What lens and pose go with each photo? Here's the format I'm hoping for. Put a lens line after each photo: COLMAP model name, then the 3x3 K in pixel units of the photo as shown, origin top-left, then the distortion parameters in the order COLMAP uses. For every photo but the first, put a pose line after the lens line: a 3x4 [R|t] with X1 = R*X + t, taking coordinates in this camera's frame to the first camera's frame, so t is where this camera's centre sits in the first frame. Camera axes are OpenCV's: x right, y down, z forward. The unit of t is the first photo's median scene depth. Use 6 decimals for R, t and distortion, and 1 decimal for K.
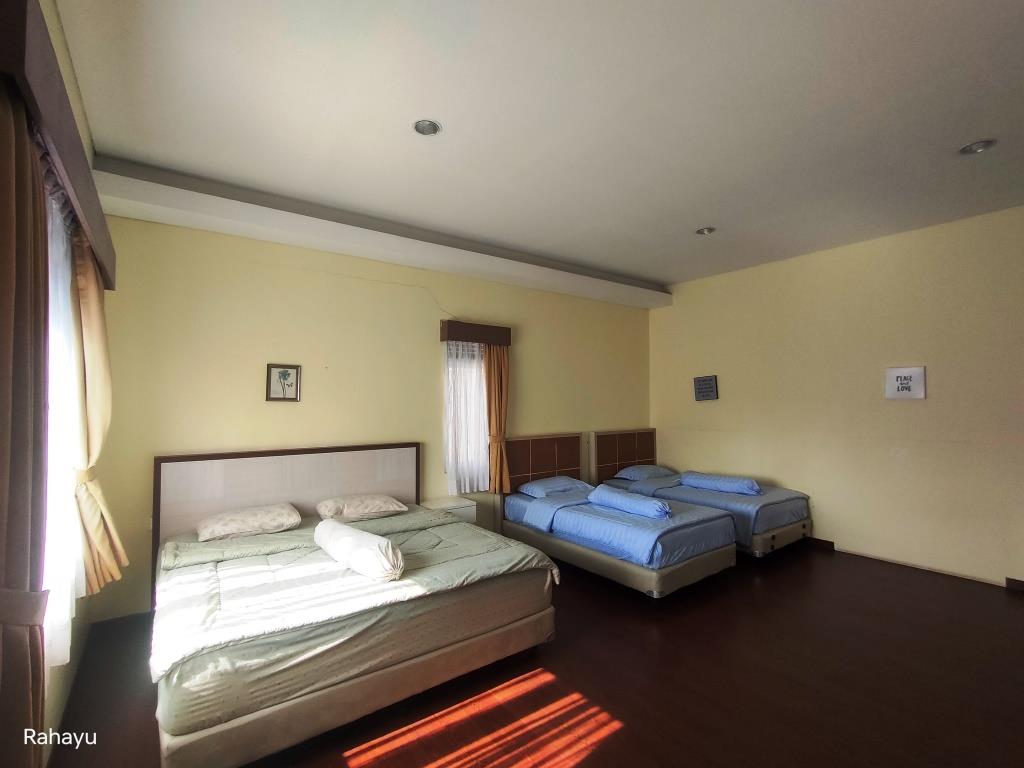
lens RADIAL K [[471.4, 0, 512.0], [0, 471.4, 384.0], [0, 0, 1]] dist [-0.002286, -0.000106]
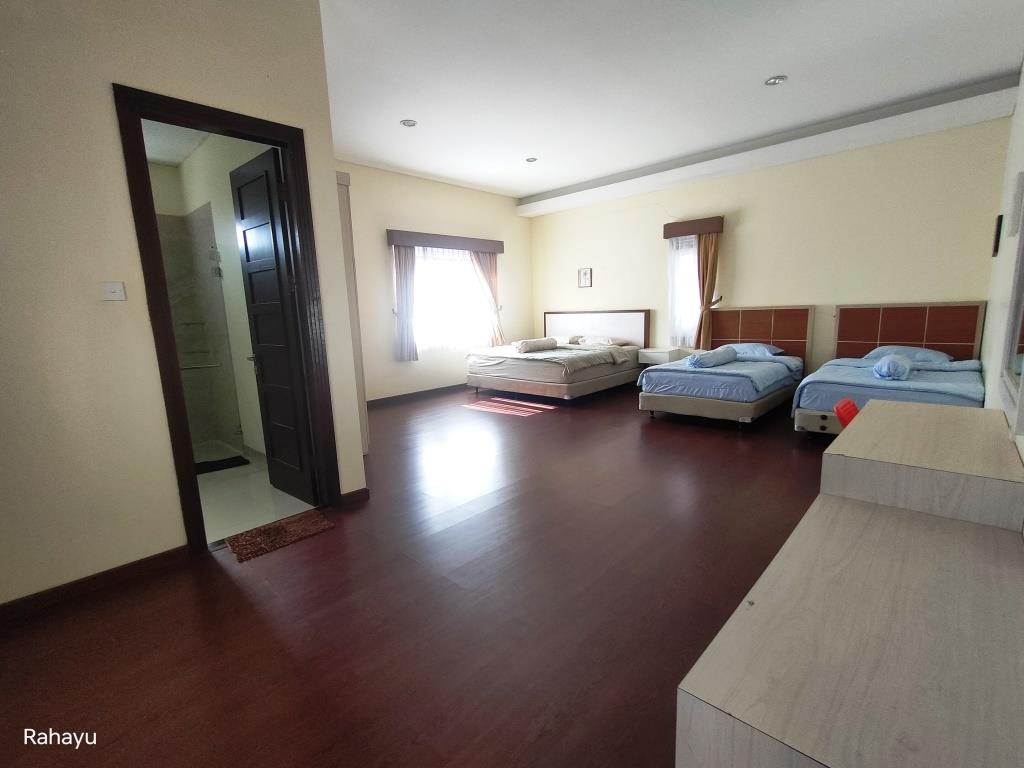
lens RADIAL K [[471.4, 0, 512.0], [0, 471.4, 384.0], [0, 0, 1]] dist [-0.002286, -0.000106]
pose [[0.172134, 0.156307, -0.972593, 1.290061], [0.069777, 0.982916, 0.170316, 0.067120], [0.982599, -0.097181, 0.158286, 0.274450]]
